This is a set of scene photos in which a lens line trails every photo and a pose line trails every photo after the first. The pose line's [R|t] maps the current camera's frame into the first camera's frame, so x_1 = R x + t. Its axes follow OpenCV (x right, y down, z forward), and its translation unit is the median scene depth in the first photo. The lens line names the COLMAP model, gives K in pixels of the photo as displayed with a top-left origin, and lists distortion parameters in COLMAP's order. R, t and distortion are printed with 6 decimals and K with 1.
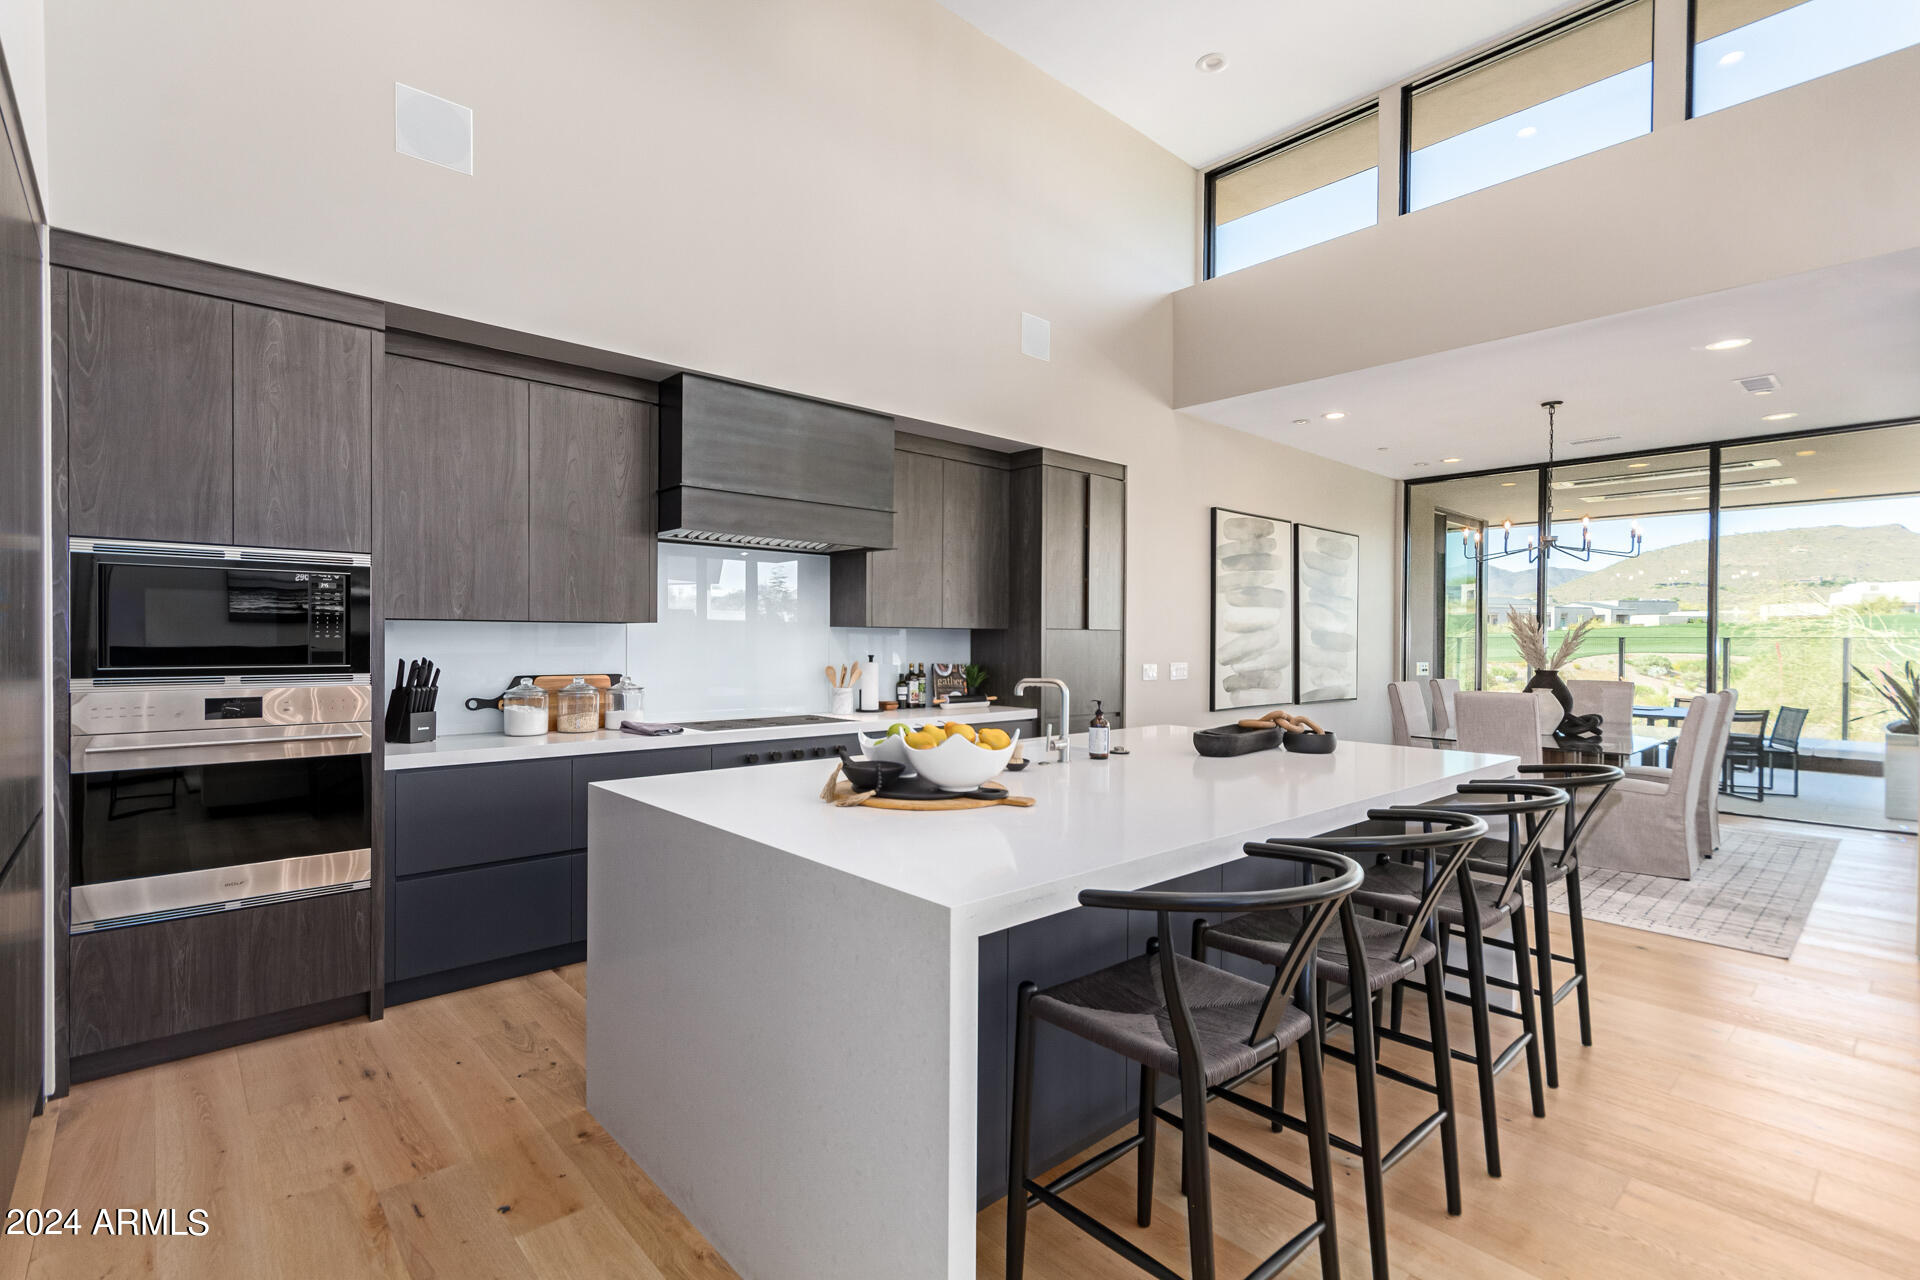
lens RADIAL K [[917.0, 0, 973.1], [0, 917.0, 658.3], [0, 0, 1]] dist [-0.001863, 0.000137]
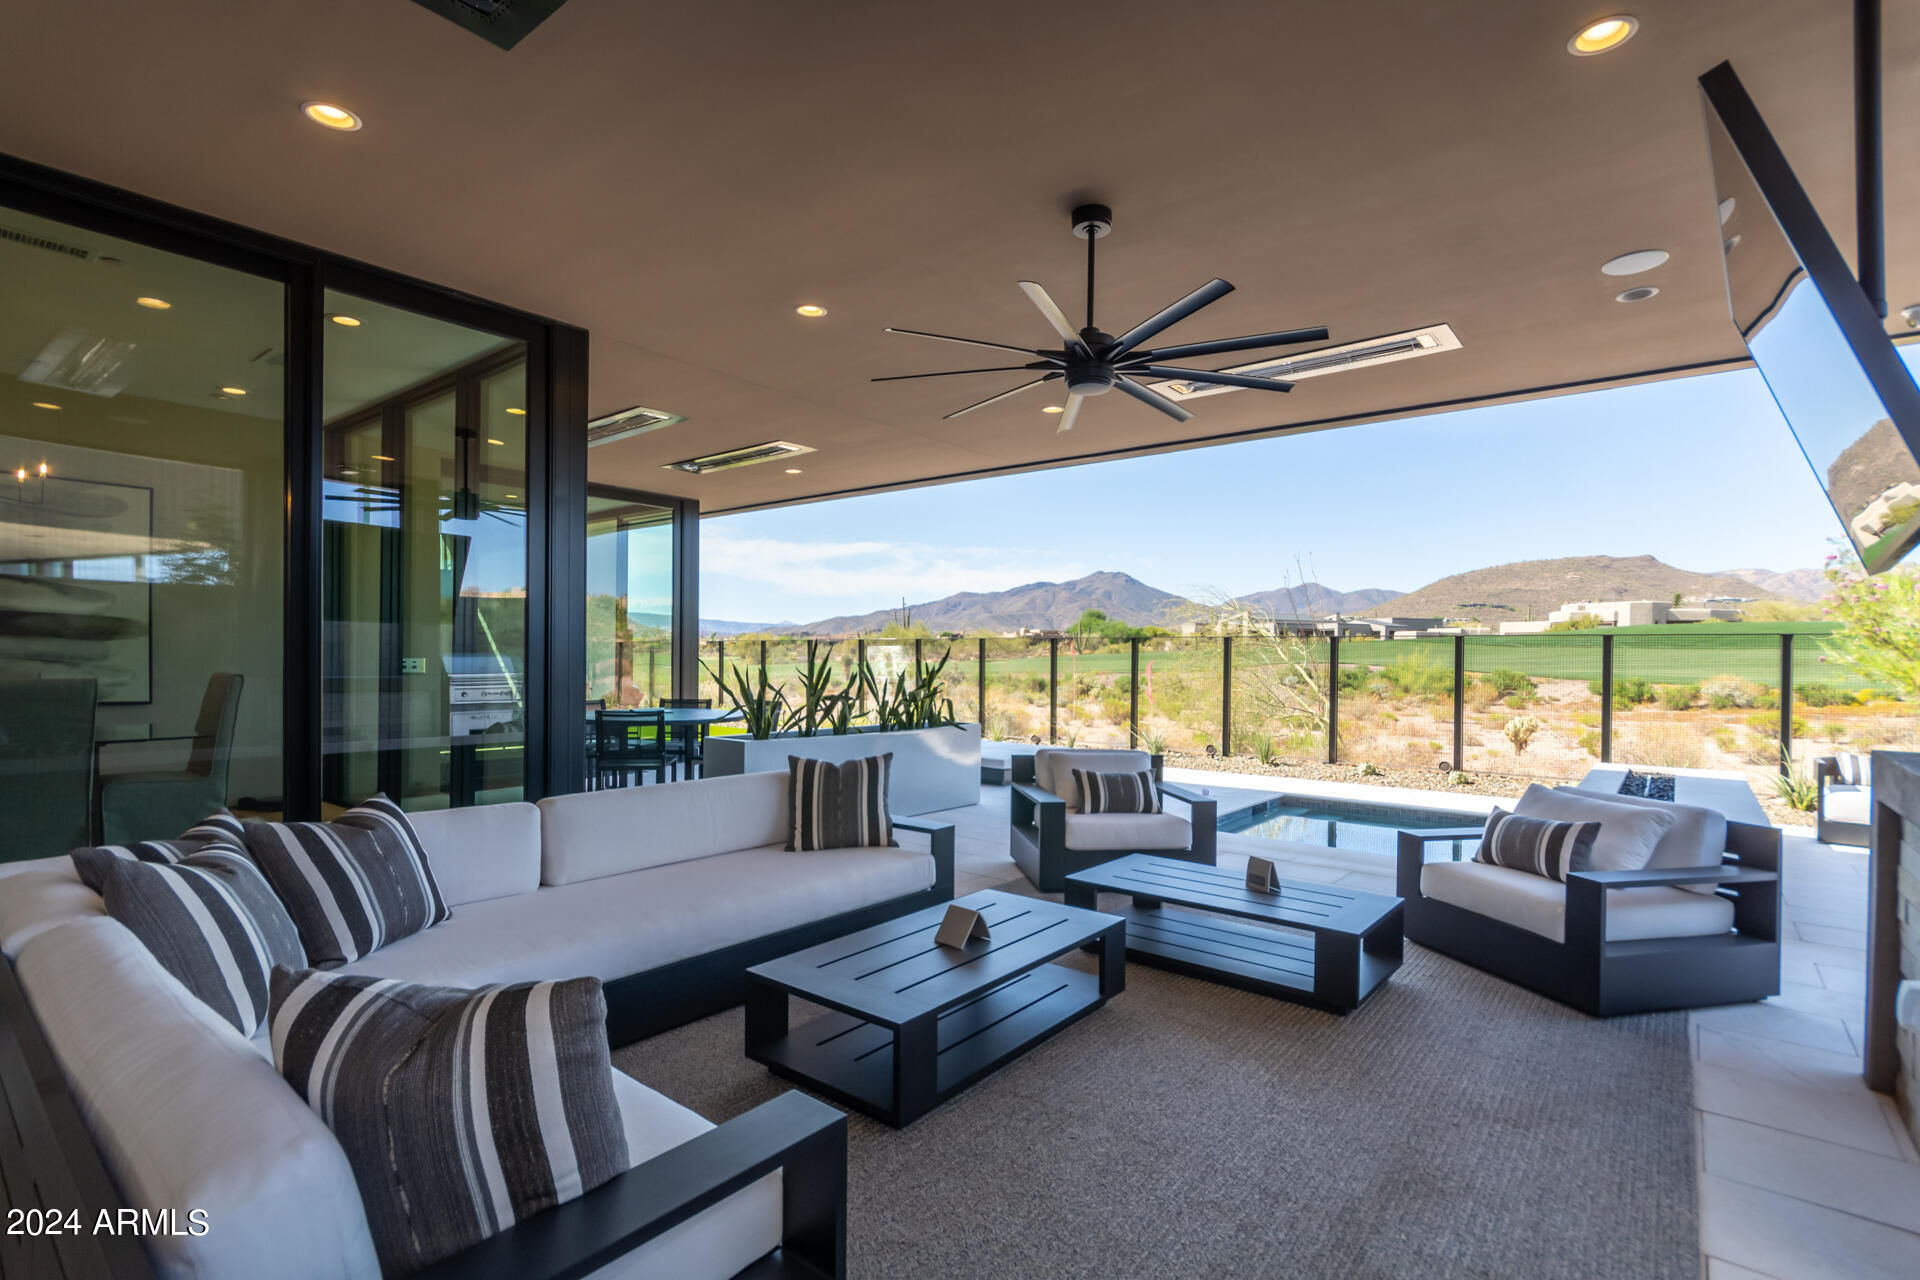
lens RADIAL K [[893.8, 0, 964.7], [0, 893.8, 660.9], [0, 0, 1]] dist [0.000008, -0.000206]
pose [[0.991097, 0.000909, 0.133136, 1.387014], [0.000776, 0.999920, -0.012604, 0.029409], [-0.133136, 0.012595, 0.991018, 0.231019]]
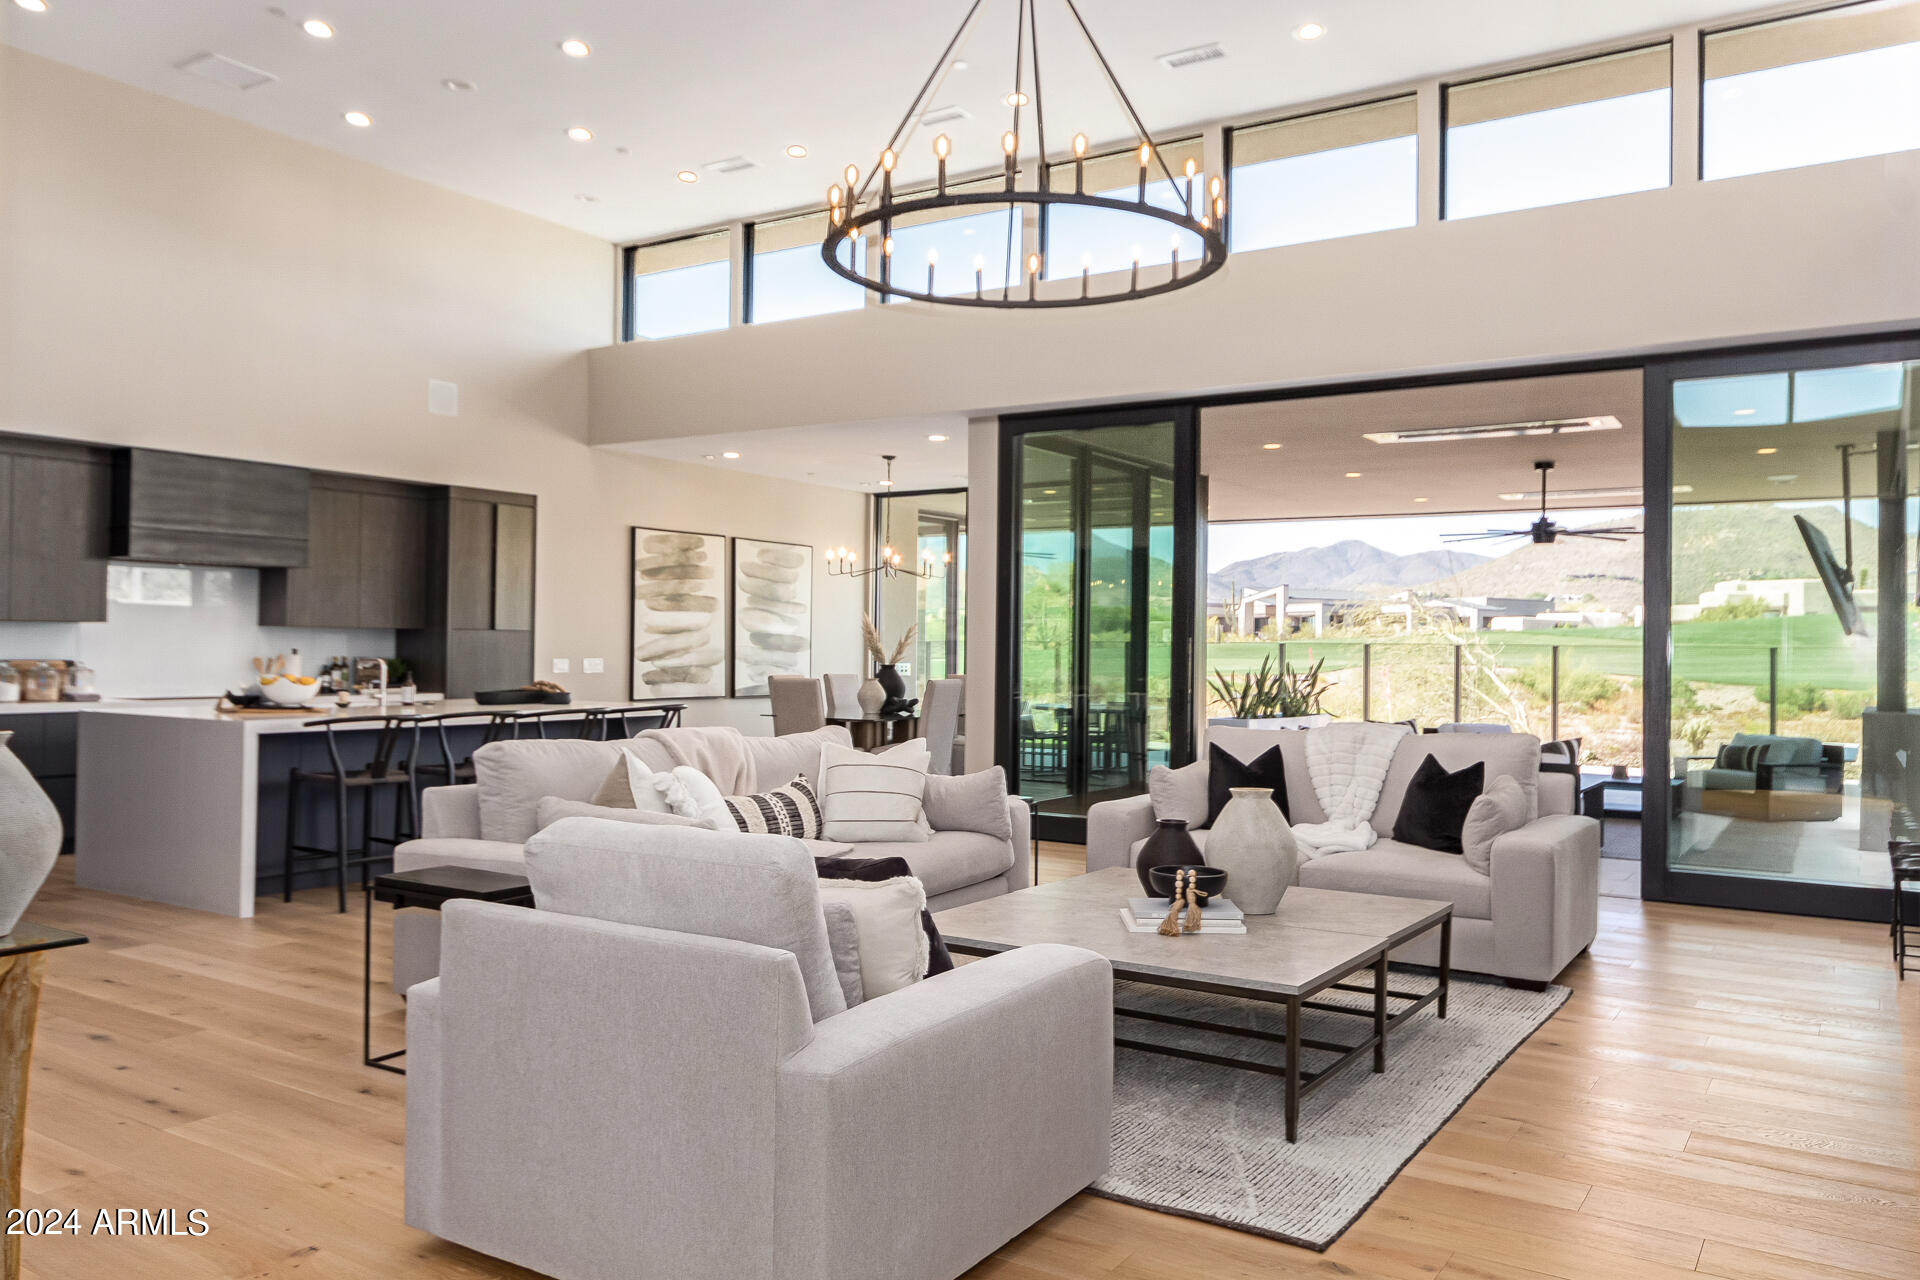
lens RADIAL K [[1403.2, 0, 967.3], [0, 1403.2, 625.6], [0, 0, 1]] dist [0.000794, -0.001710]
pose [[0.972649, 0.008765, 0.232116, 0.292689], [-0.000737, 0.999399, -0.034653, 0.026338], [-0.232280, 0.033534, 0.972071, -0.934389]]
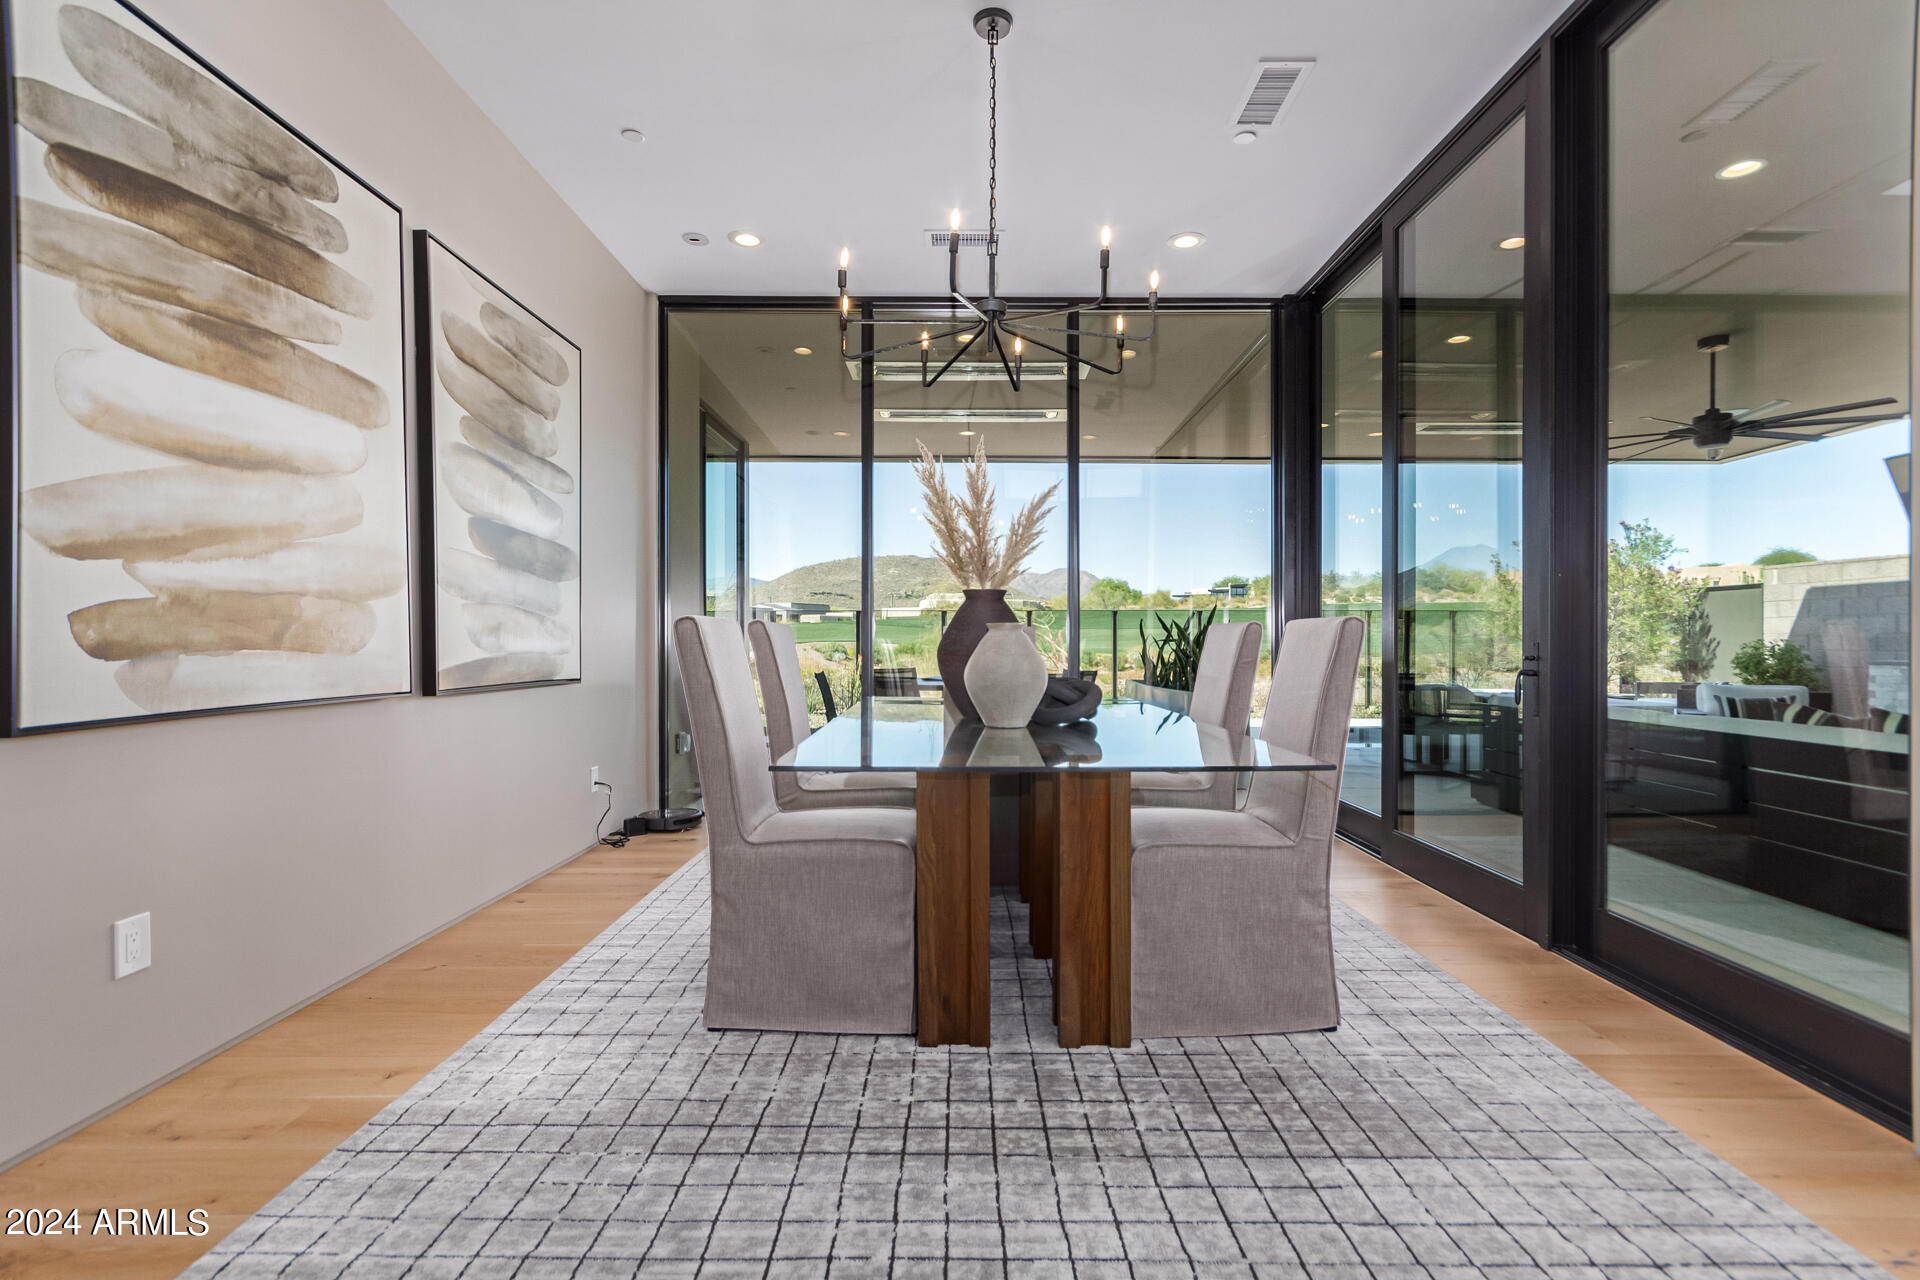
lens RADIAL K [[889.2, 0, 970.8], [0, 889.2, 640.7], [0, 0, 1]] dist [0.003266, 0.000604]
pose [[0.683405, -0.007032, 0.730005, 0.295572], [0.019722, 0.999766, -0.008833, 0.043757], [-0.729773, 0.020433, 0.683384, 0.722244]]
